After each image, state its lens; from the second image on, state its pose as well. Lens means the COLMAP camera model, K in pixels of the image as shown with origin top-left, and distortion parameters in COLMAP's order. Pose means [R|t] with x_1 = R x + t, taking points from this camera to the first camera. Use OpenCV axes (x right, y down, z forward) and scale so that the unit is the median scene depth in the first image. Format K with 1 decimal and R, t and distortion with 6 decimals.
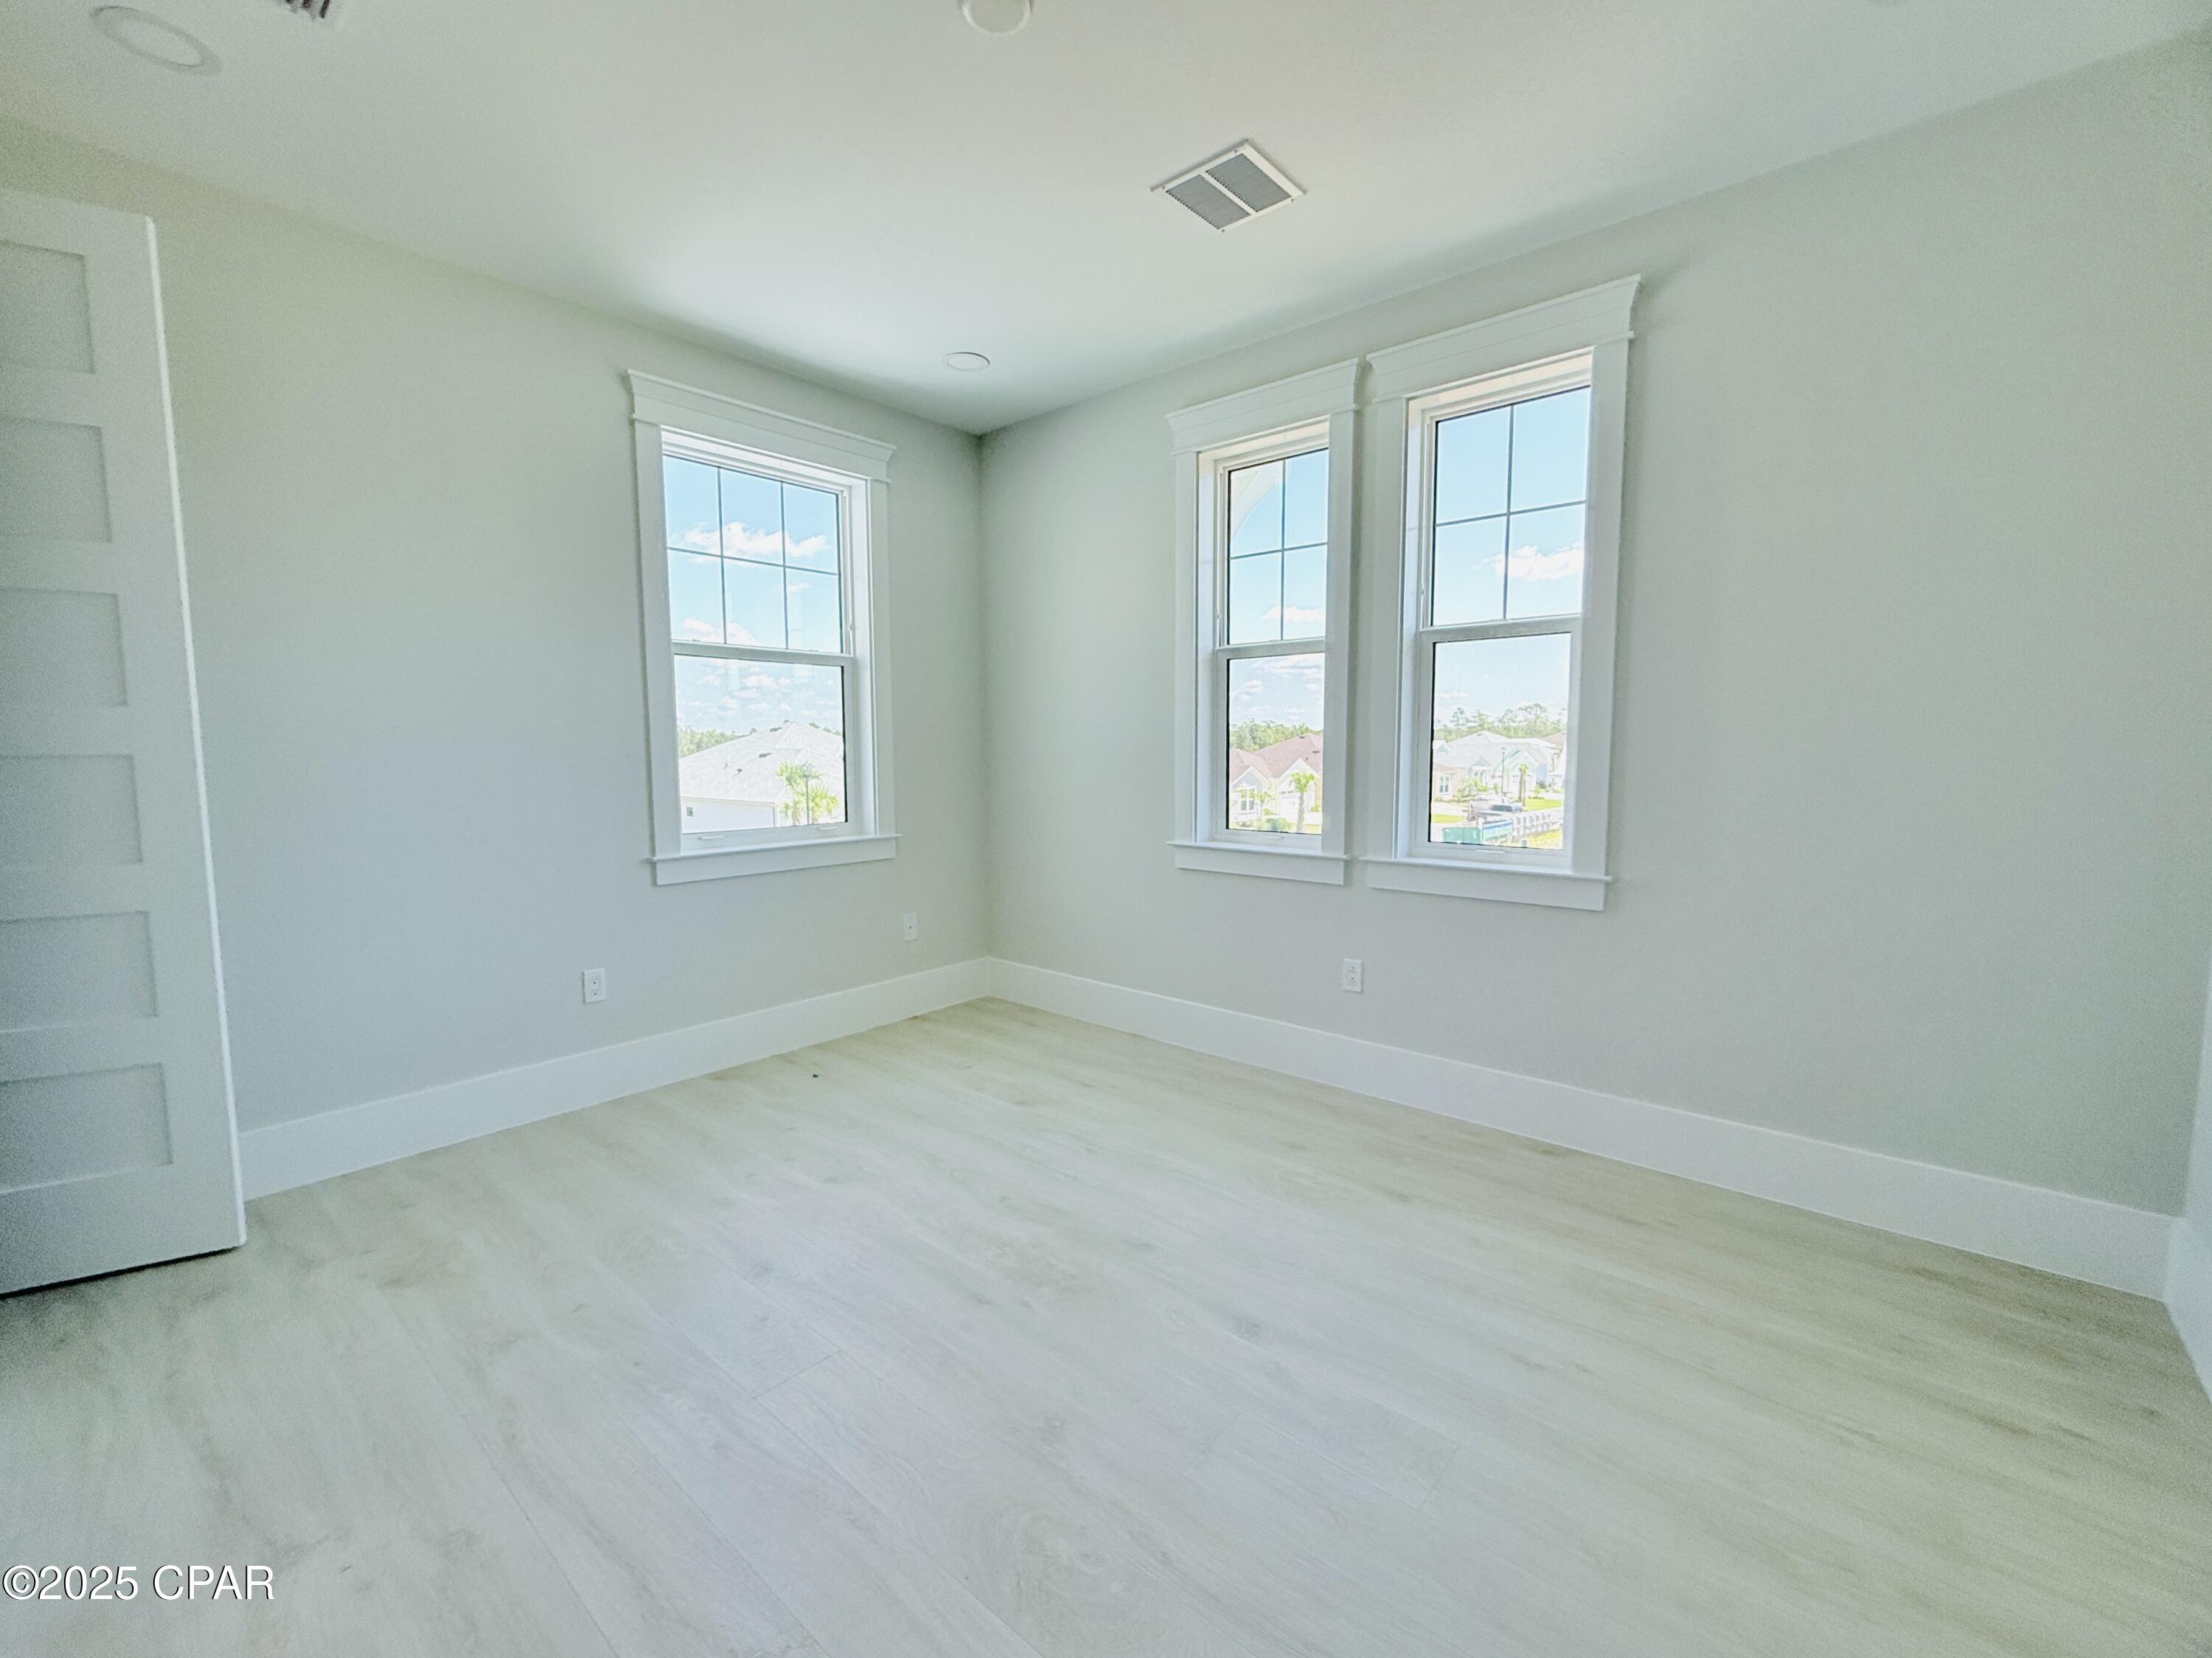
lens RADIAL K [[883.9, 0, 1129.0], [0, 883.9, 826.1], [0, 0, 1]] dist [0.000285, -0.000237]
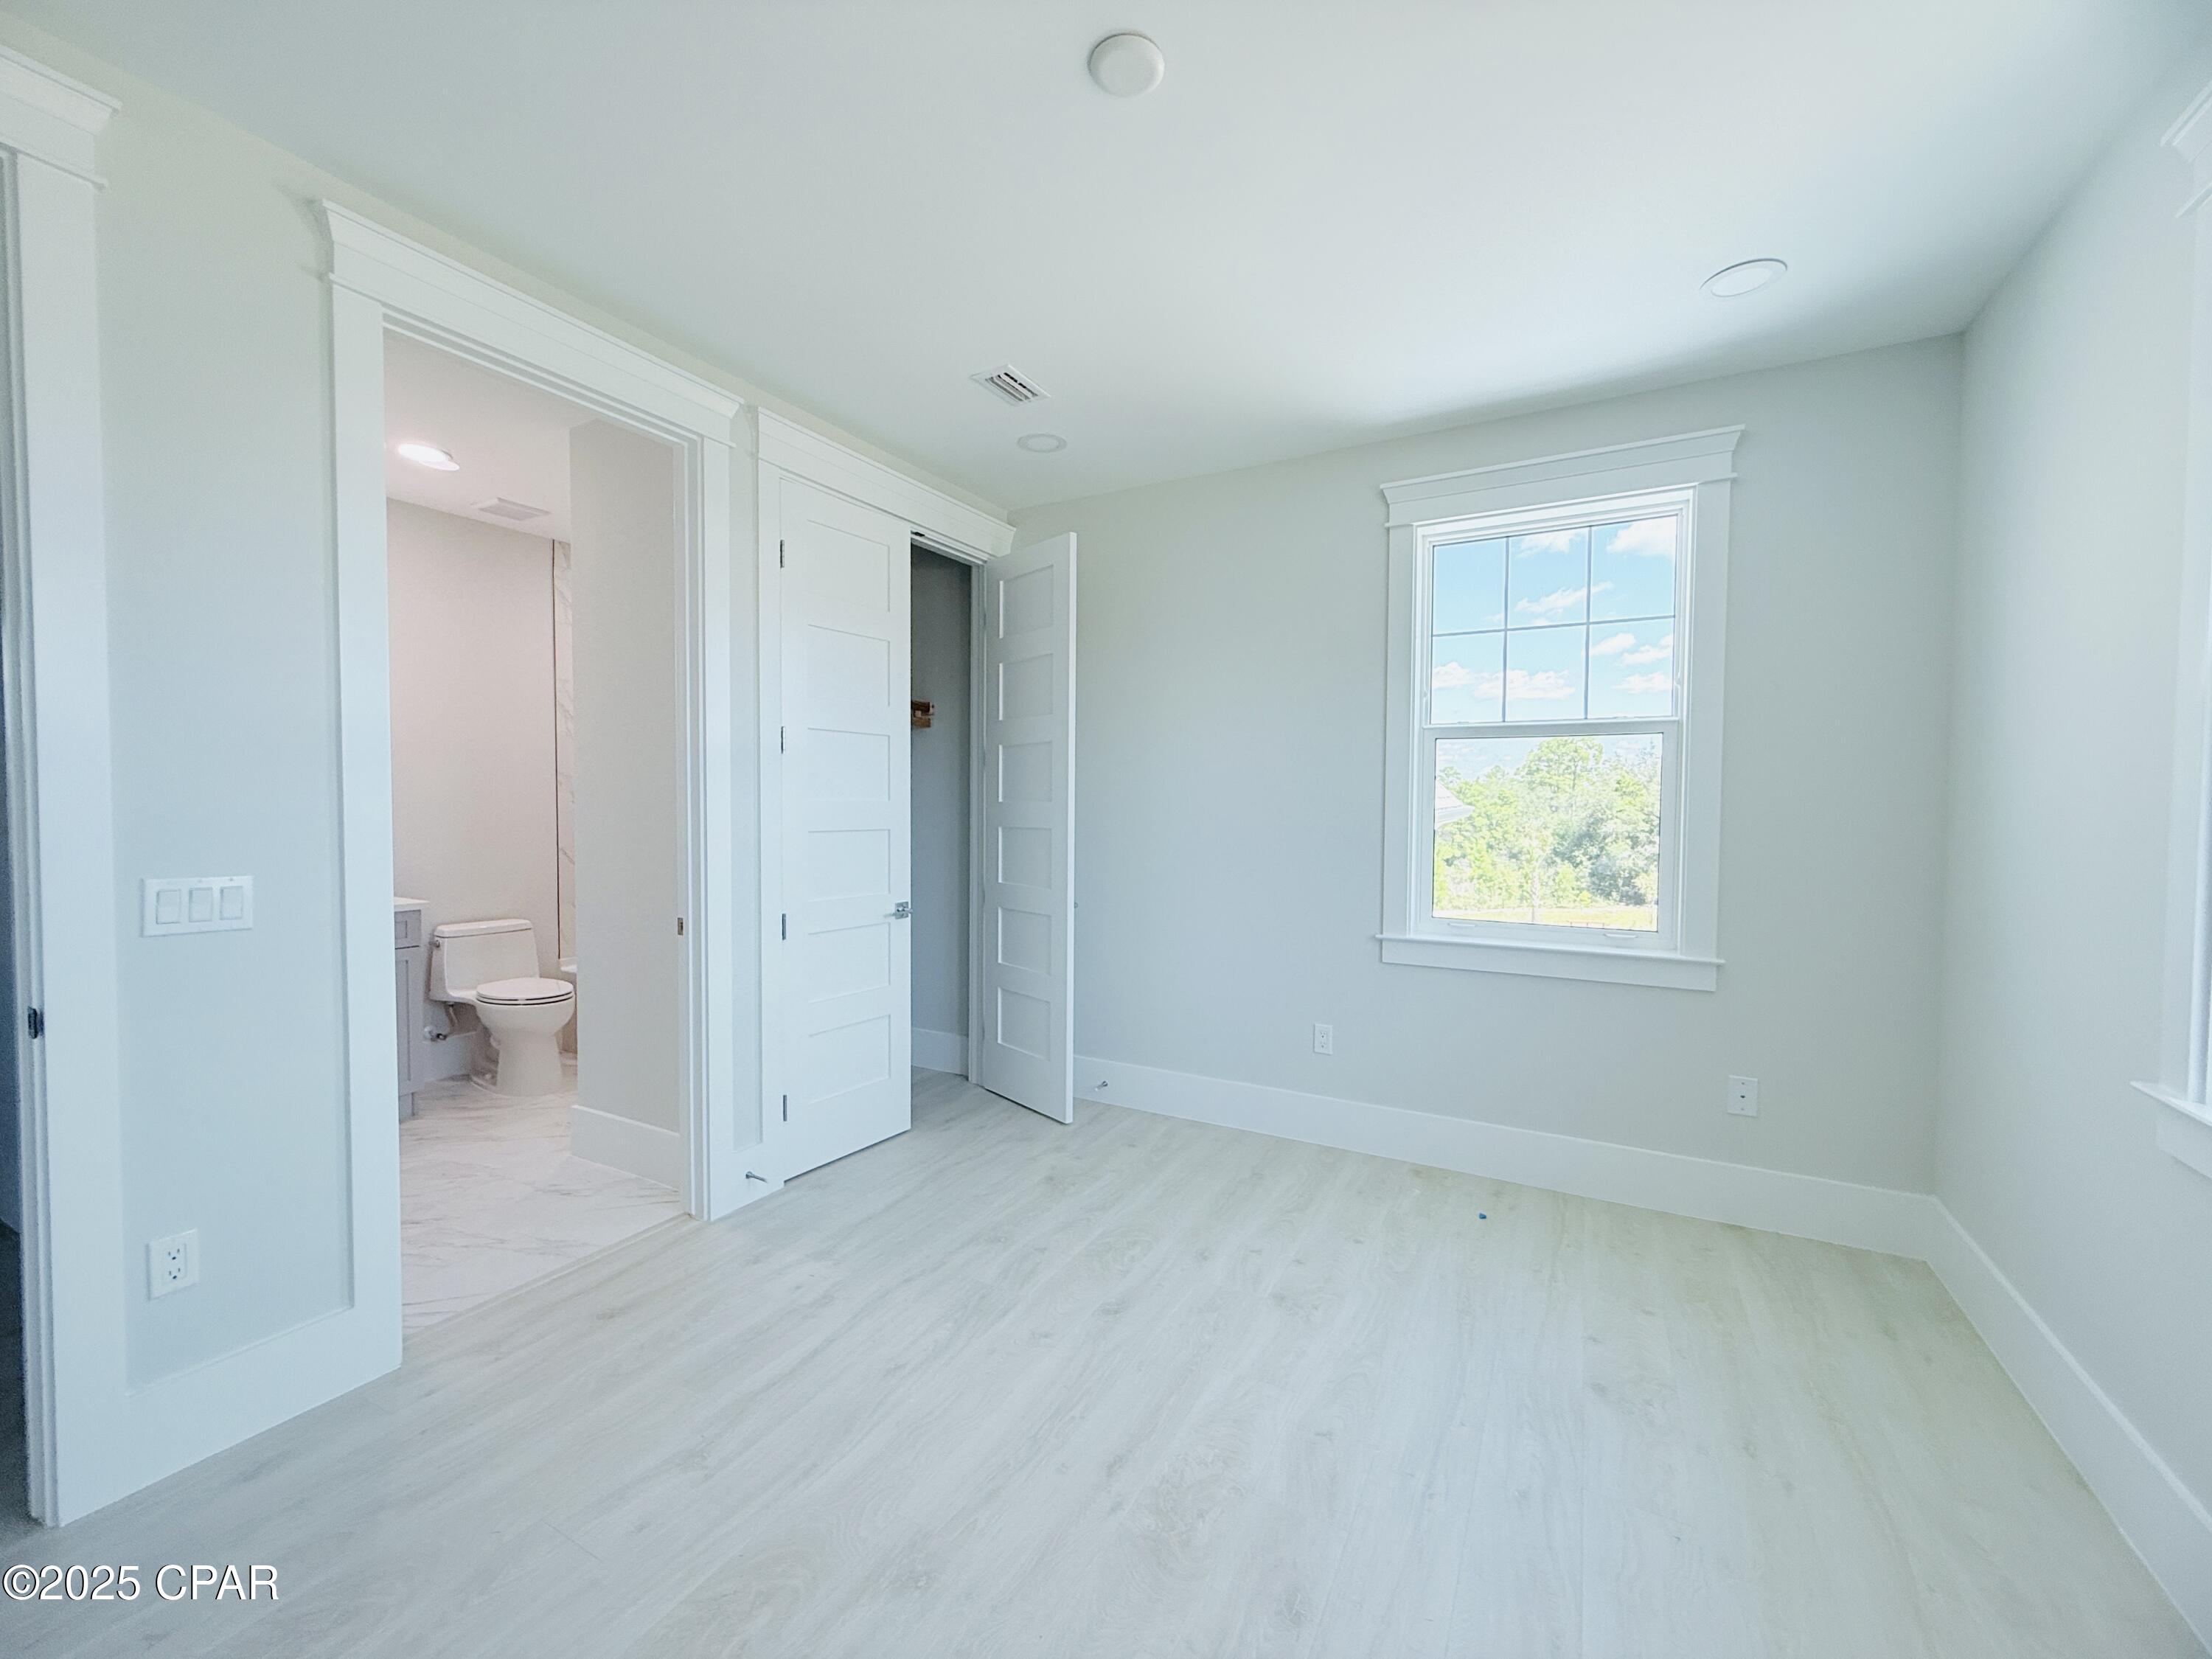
lens RADIAL K [[884.0, 0, 1116.0], [0, 884.0, 834.8], [0, 0, 1]] dist [0.000285, -0.000237]
pose [[0.215131, 0.041203, -0.975716, 0.425237], [-0.097466, 0.995027, 0.020529, -0.075977], [0.971709, 0.090683, 0.218077, 0.465911]]
